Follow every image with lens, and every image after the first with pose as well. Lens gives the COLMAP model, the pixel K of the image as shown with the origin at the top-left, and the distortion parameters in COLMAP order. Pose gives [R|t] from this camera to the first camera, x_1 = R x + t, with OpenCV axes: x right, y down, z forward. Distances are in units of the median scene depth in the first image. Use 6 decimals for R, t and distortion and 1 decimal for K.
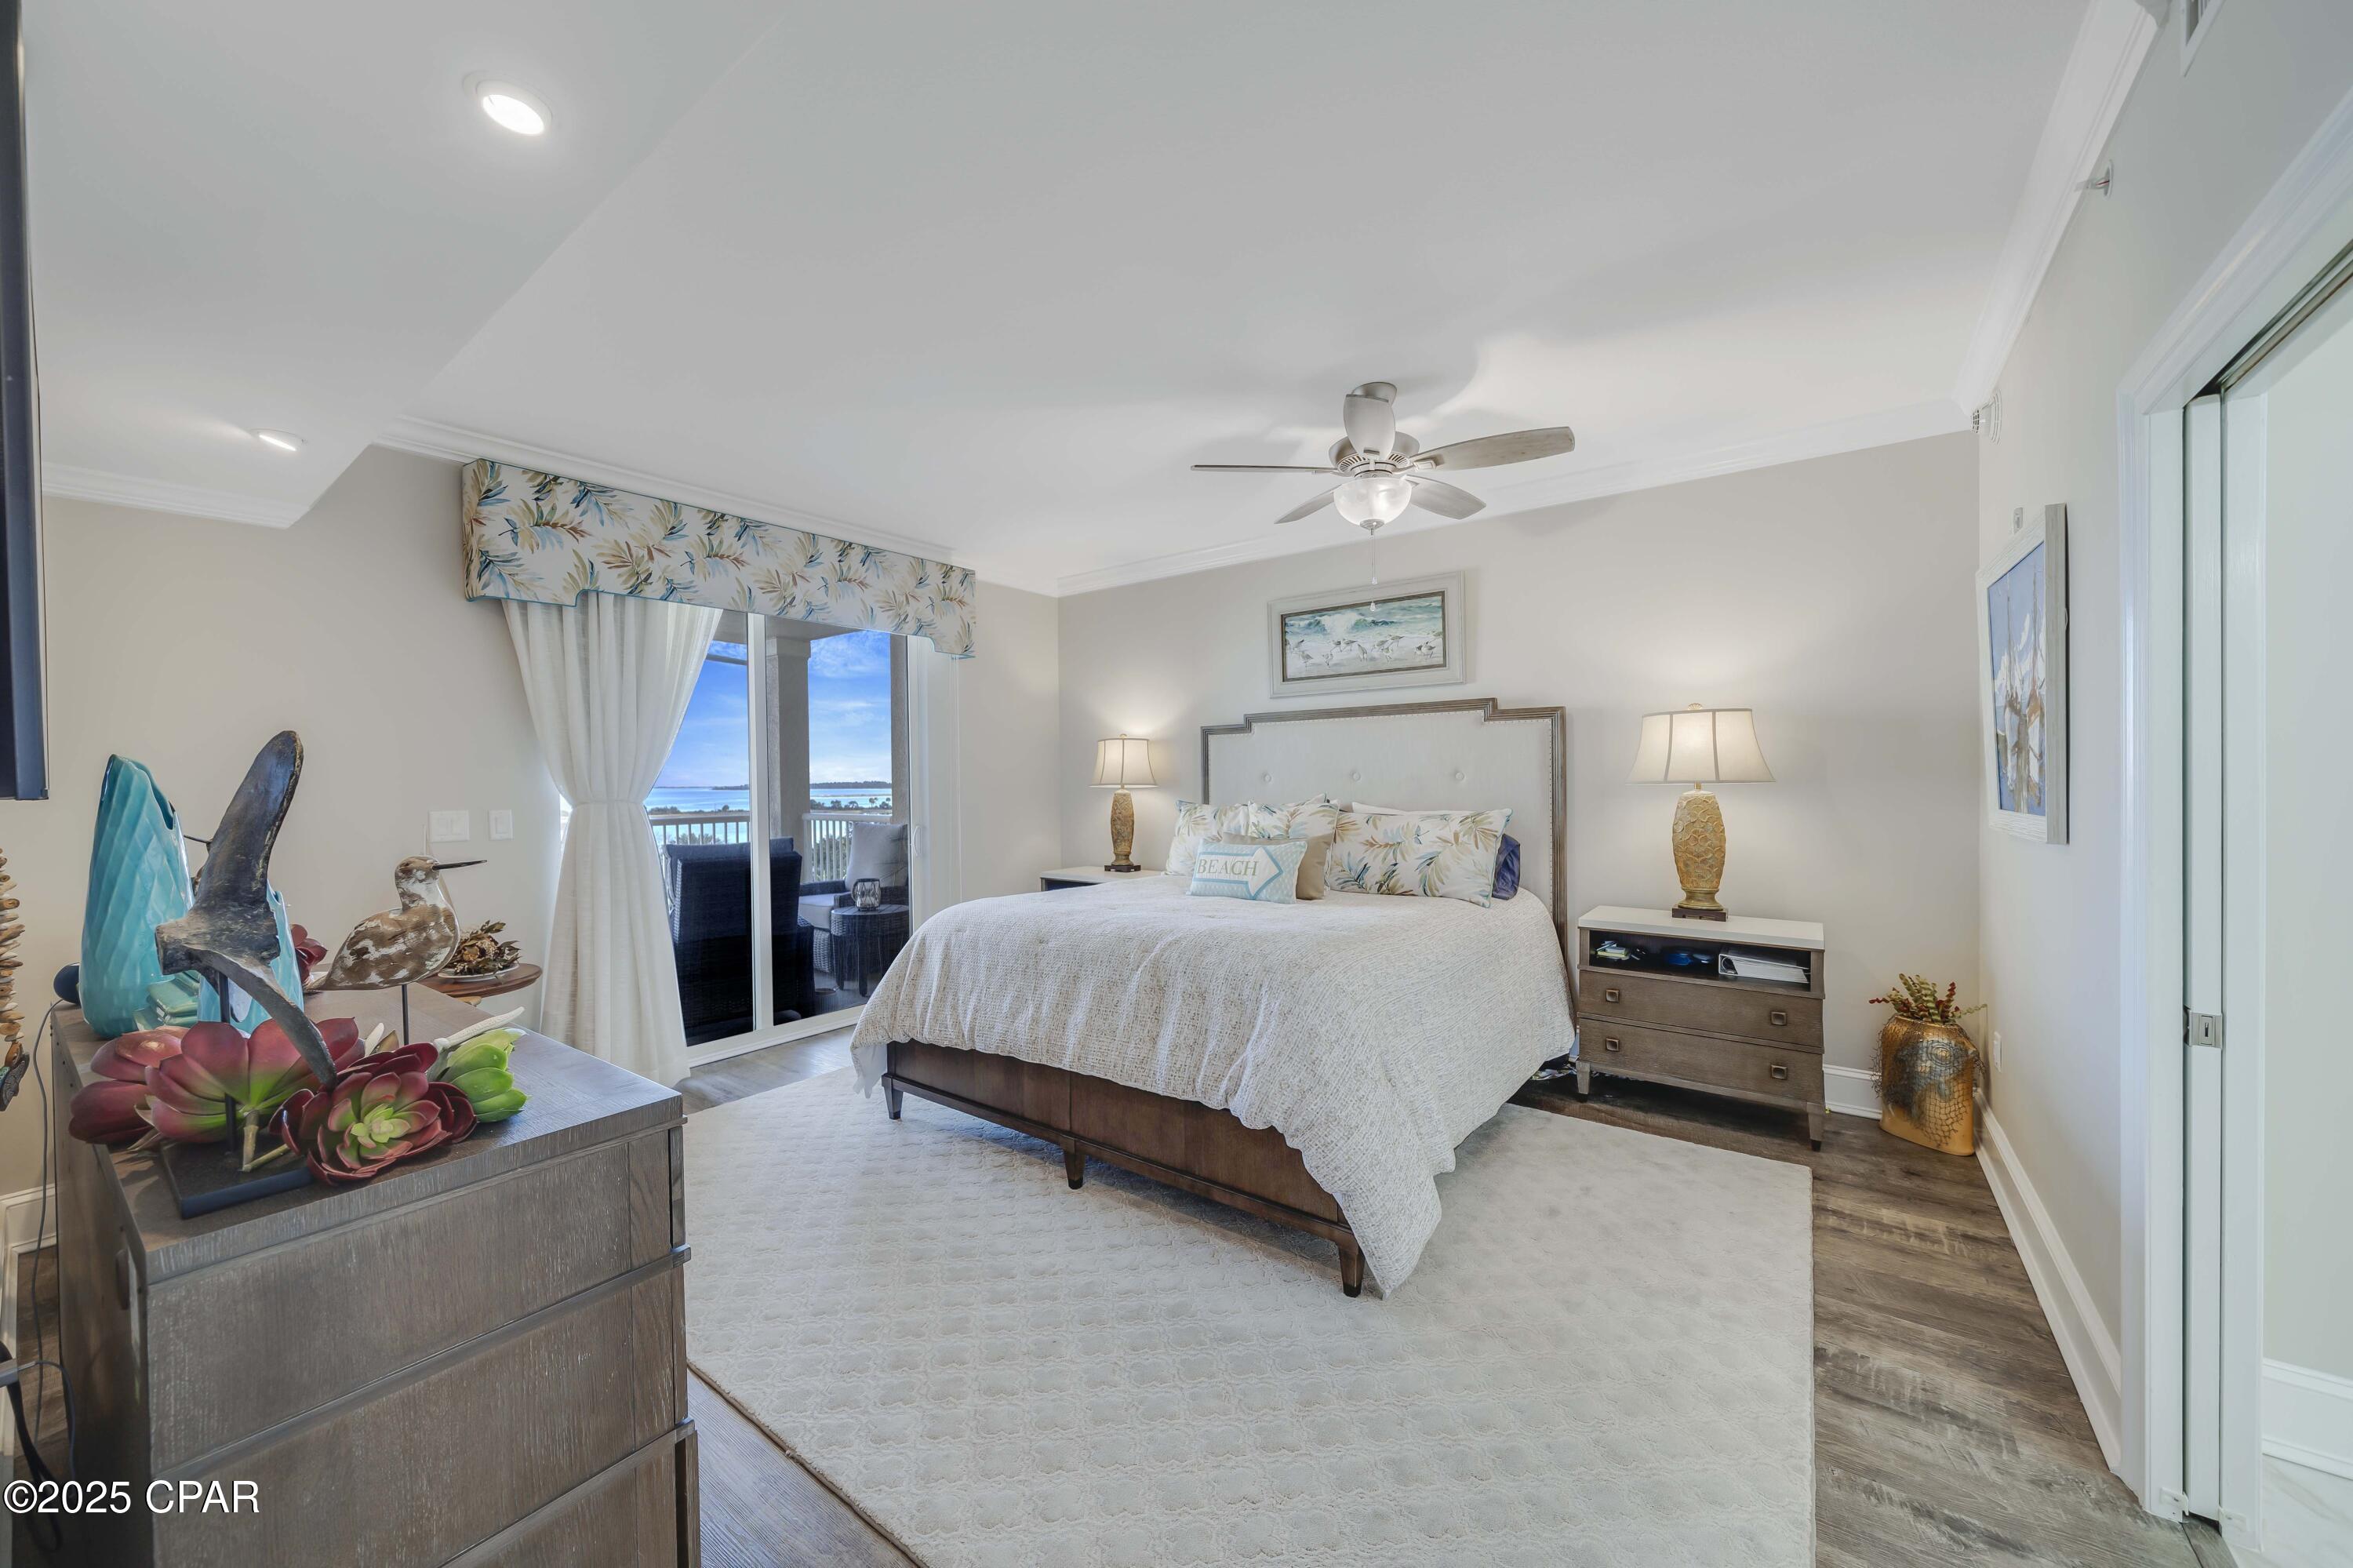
lens RADIAL K [[872.3, 0, 1153.6], [0, 872.3, 792.6], [0, 0, 1]] dist [-0.001156, -0.000561]
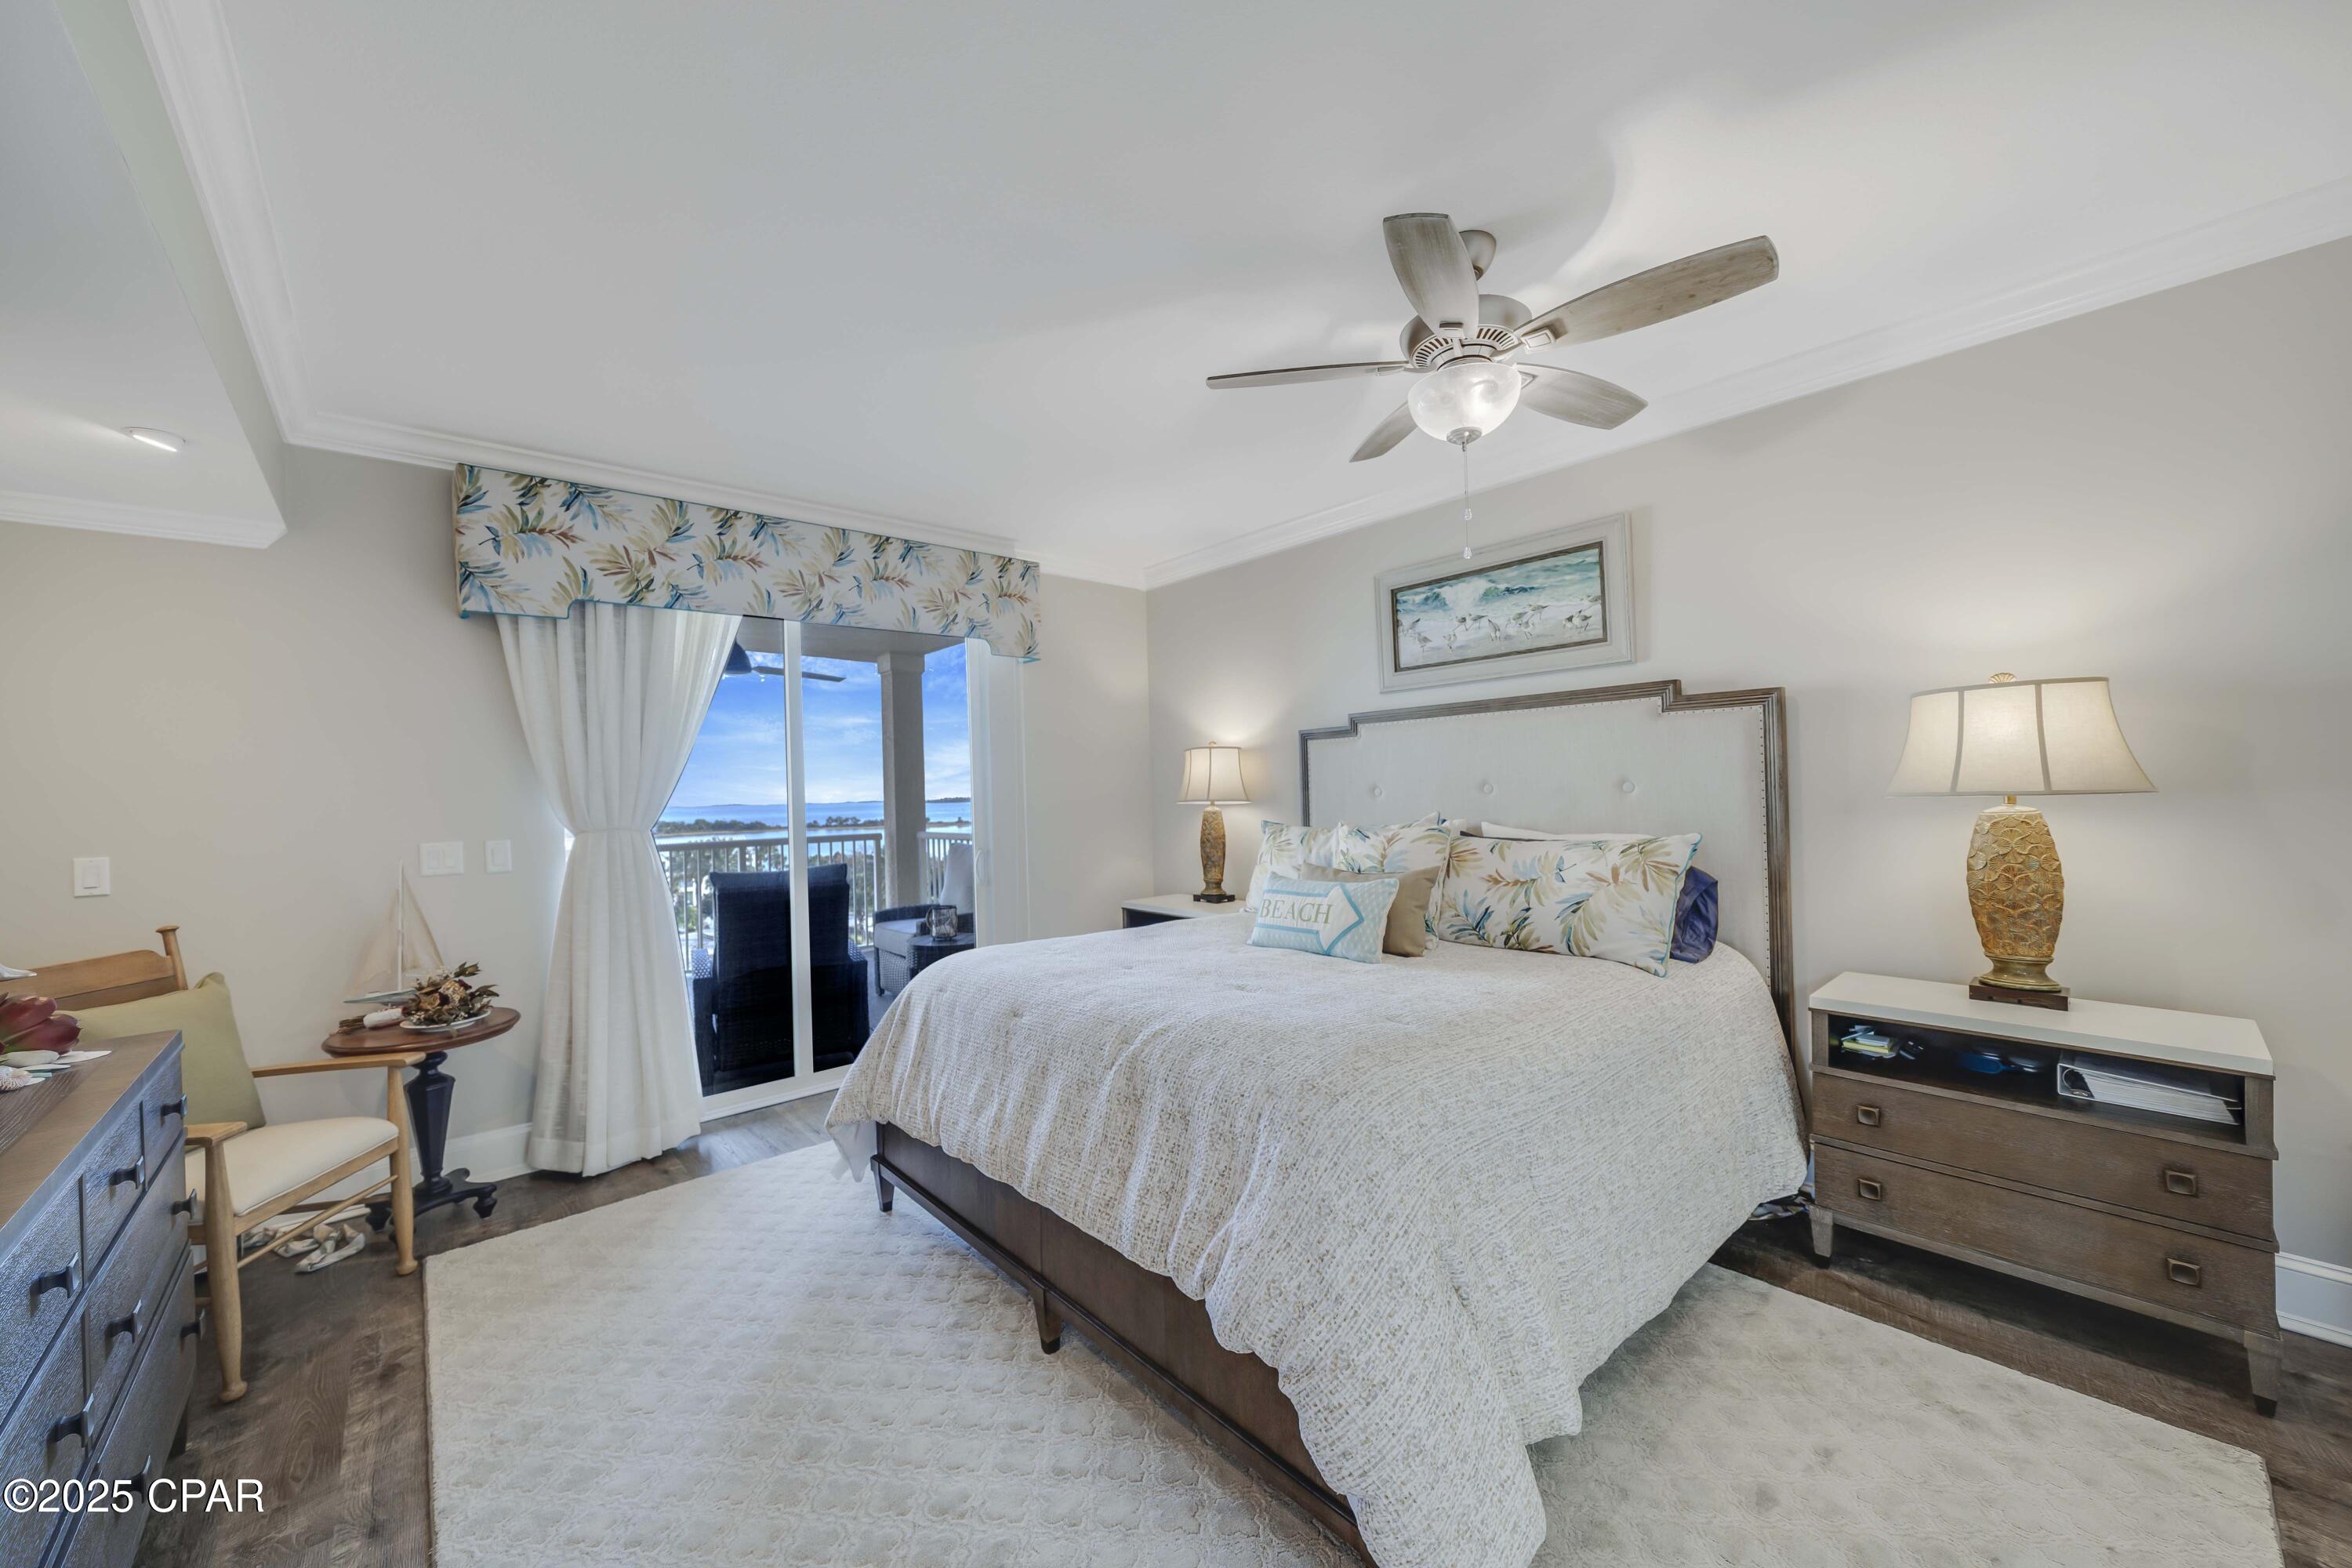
lens RADIAL K [[871.9, 0, 1154.1], [0, 871.9, 790.5], [0, 0, 1]] dist [-0.001156, -0.000561]
pose [[0.979303, -0.014115, -0.201905, 0.123372], [0.011534, 0.999836, -0.013950, -0.012163], [0.202069, 0.011333, 0.979306, 0.224505]]
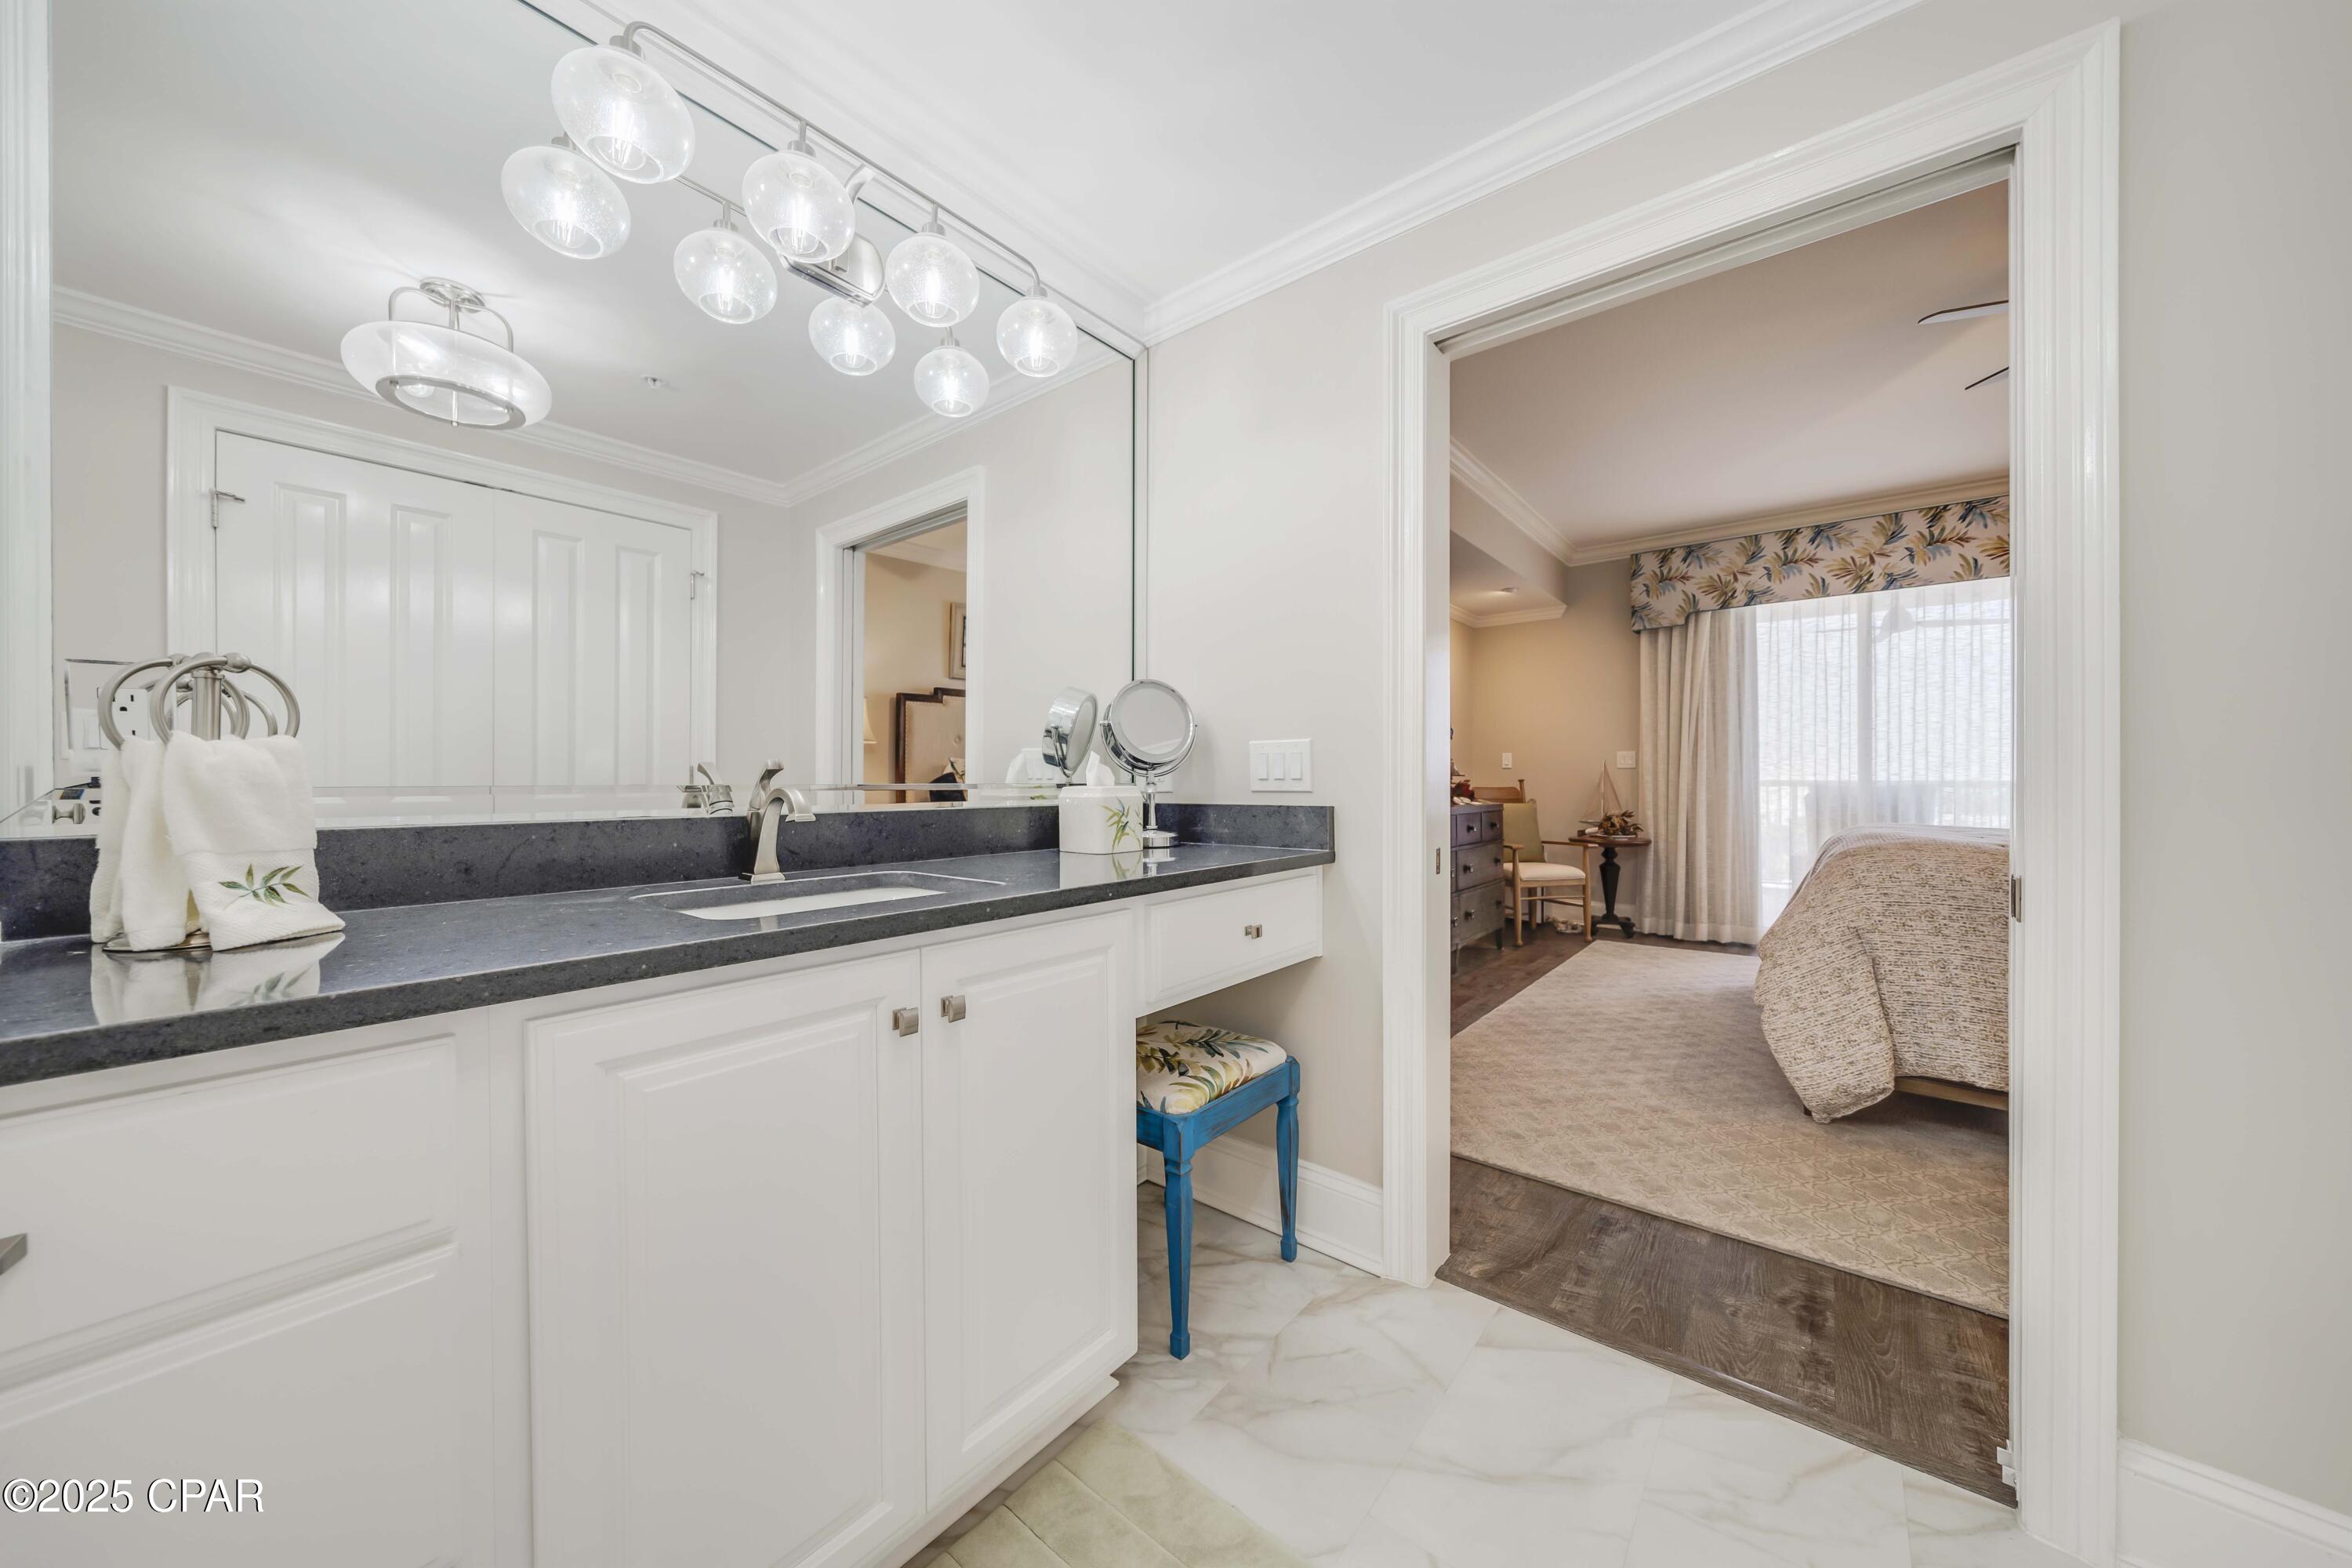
lens RADIAL K [[812.7, 0, 1162.7], [0, 812.7, 779.8], [0, 0, 1]] dist [-0.005757, 0.000379]
pose [[-0.030820, 0.014388, -0.999421, 0.865693], [-0.012410, 0.999814, 0.014776, 0.064595], [0.999448, 0.012858, -0.030635, 0.078382]]
